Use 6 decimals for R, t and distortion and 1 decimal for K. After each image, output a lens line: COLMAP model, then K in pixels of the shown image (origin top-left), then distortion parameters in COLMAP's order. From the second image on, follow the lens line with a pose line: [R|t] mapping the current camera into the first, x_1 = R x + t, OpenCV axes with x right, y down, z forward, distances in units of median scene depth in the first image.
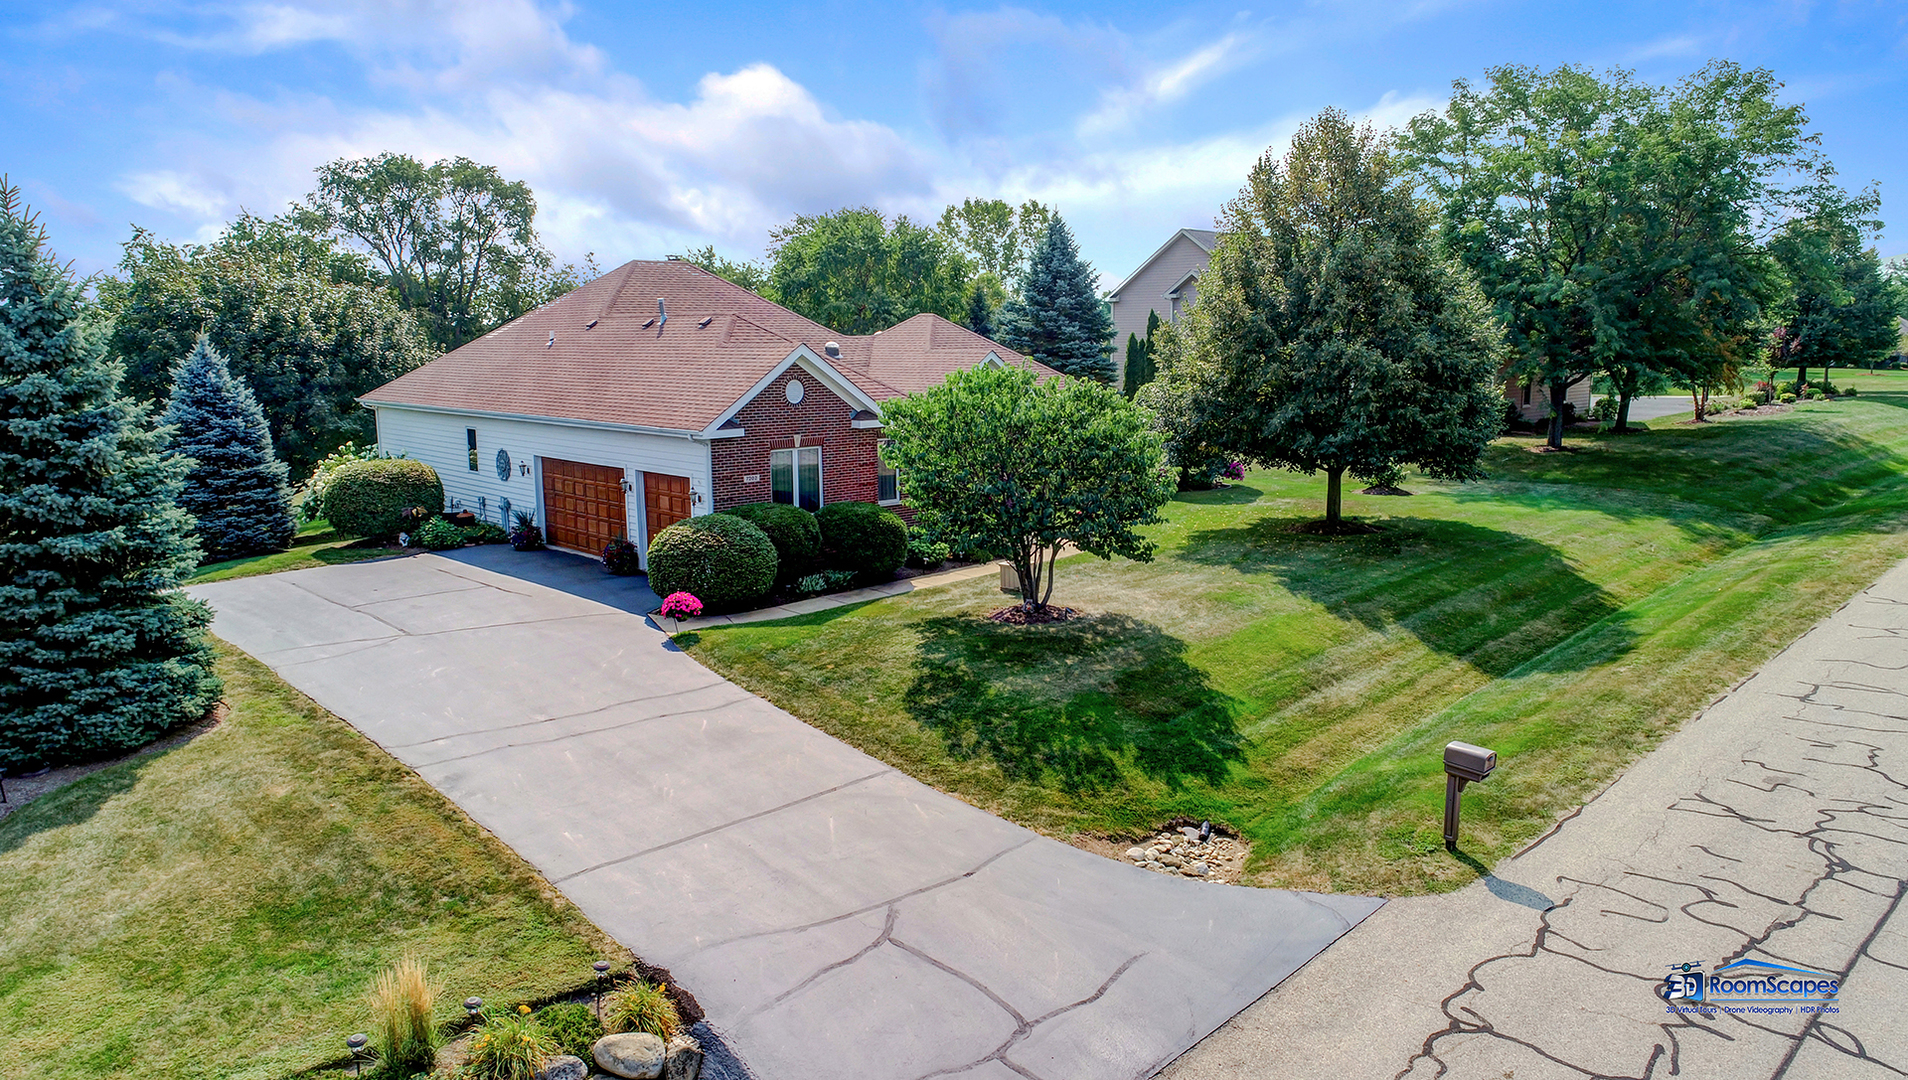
lens RADIAL K [[1310.3, 0, 963.5], [0, 1310.3, 540.6], [0, 0, 1]] dist [-0.002171, 0.003299]
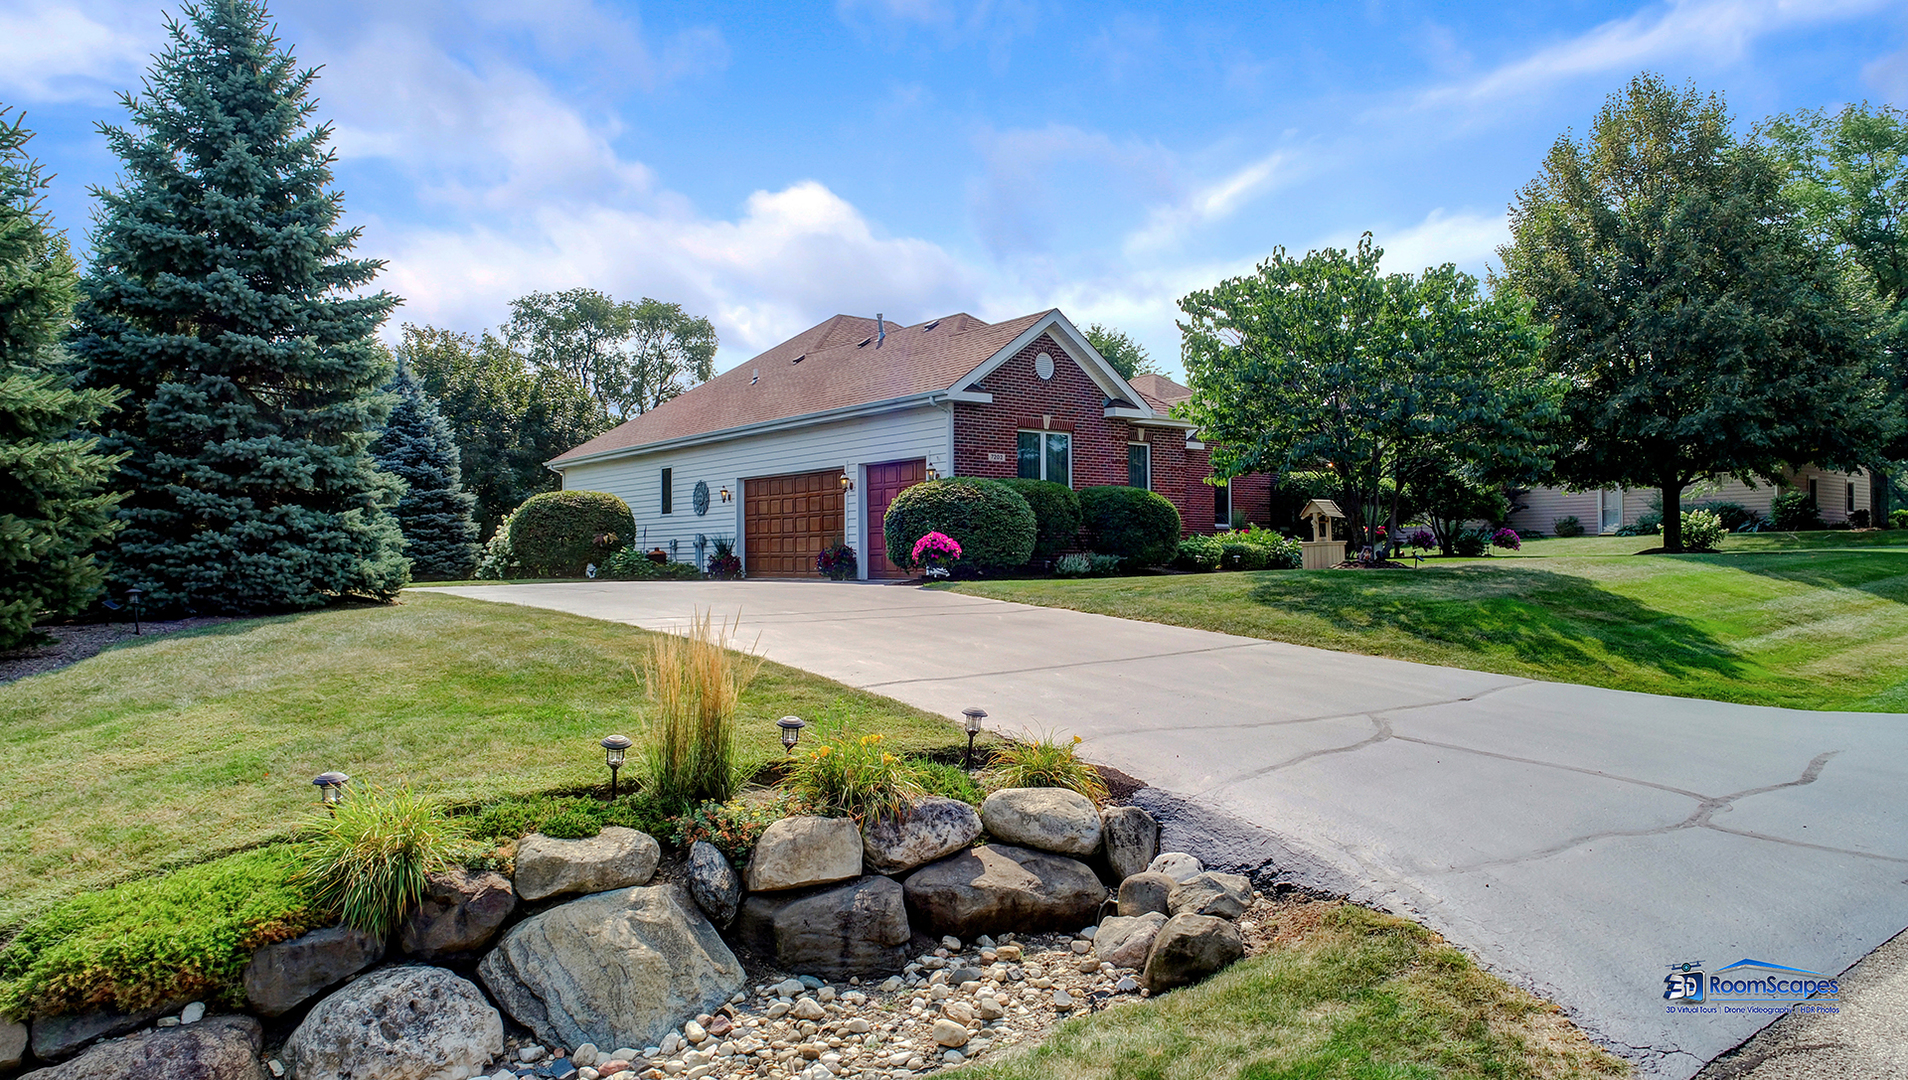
lens RADIAL K [[1309.7, 0, 956.0], [0, 1309.7, 530.5], [0, 0, 1]] dist [0.000840, 0.004057]
pose [[0.994487, -0.001143, -0.104856, -0.096574], [-0.018259, 0.982778, -0.183885, 0.156506], [0.103260, 0.184786, 0.977339, 0.160987]]
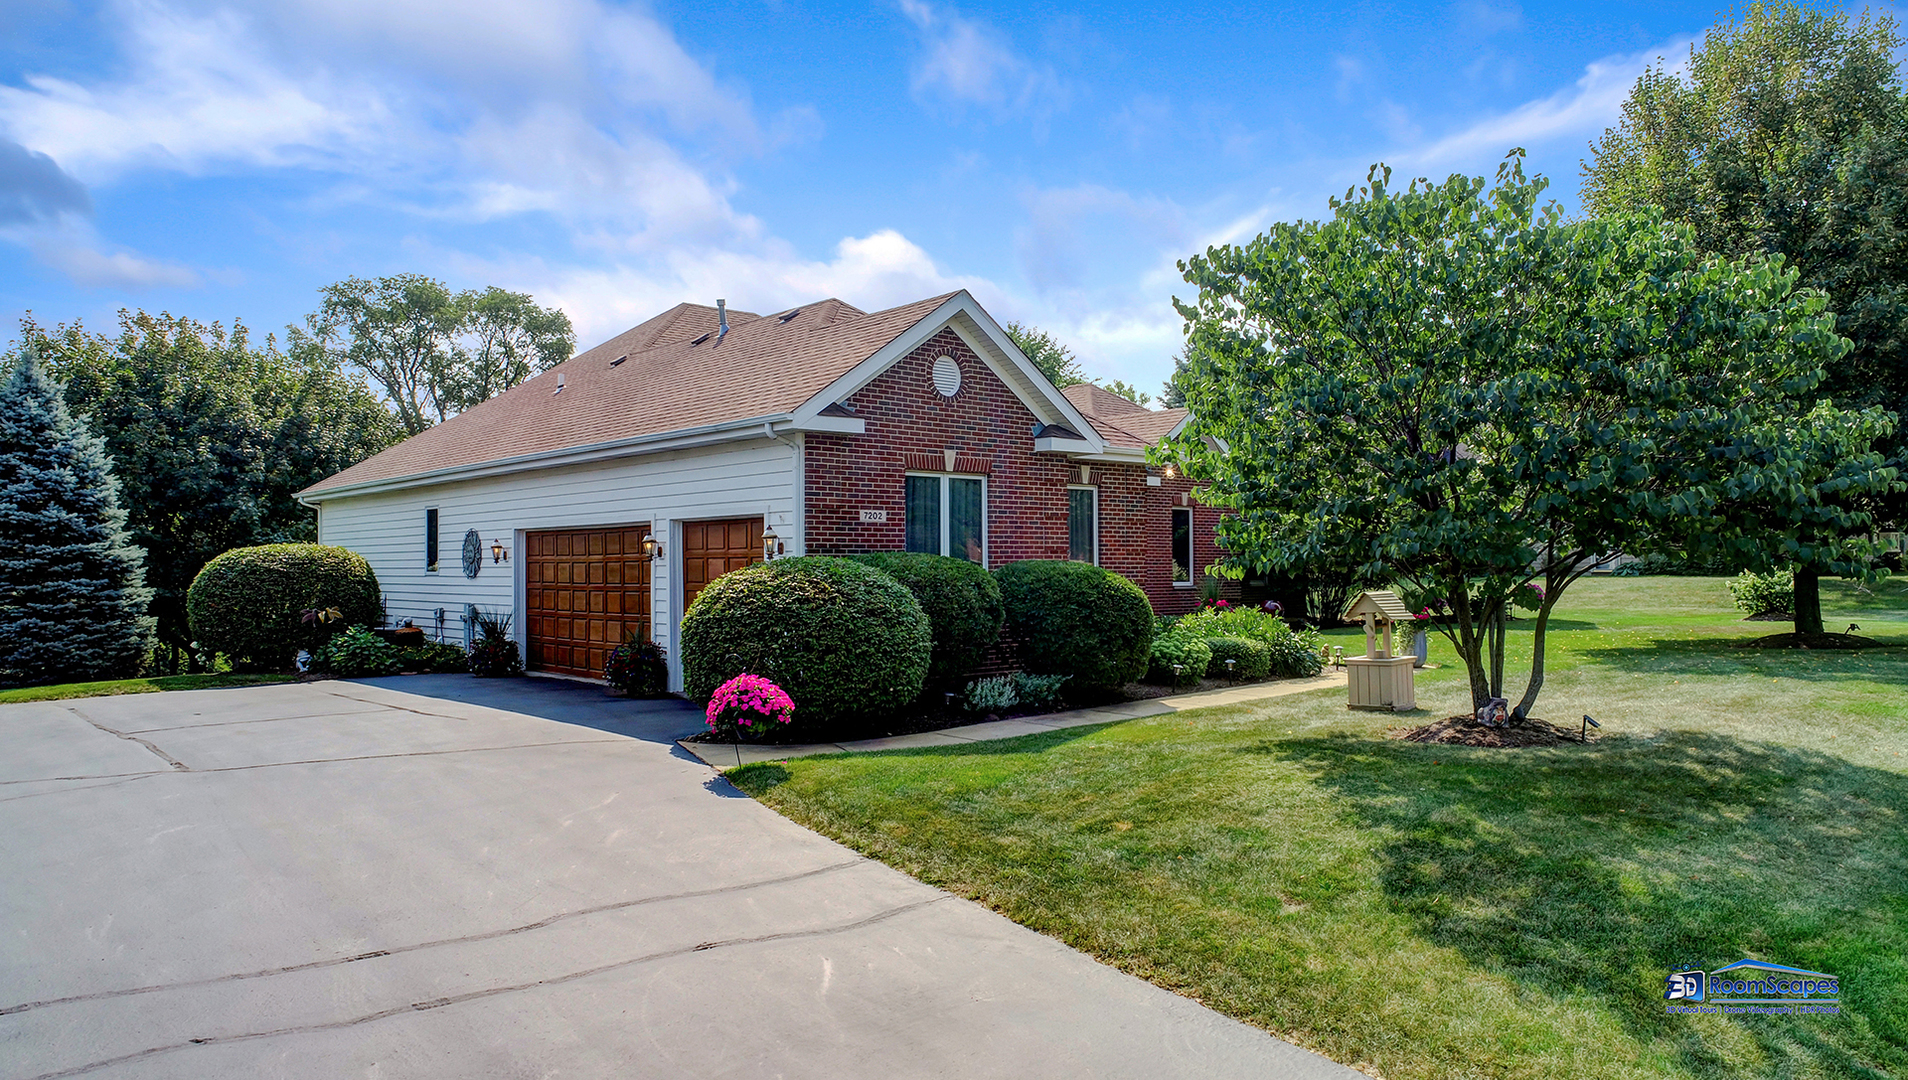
lens RADIAL K [[1309.7, 0, 956.0], [0, 1309.7, 530.5], [0, 0, 1]] dist [0.000840, 0.004057]
pose [[0.999300, -0.000608, -0.037405, -0.103439], [-0.006349, 0.982606, -0.185592, 0.061808], [0.036867, 0.185699, 0.981915, 0.443338]]
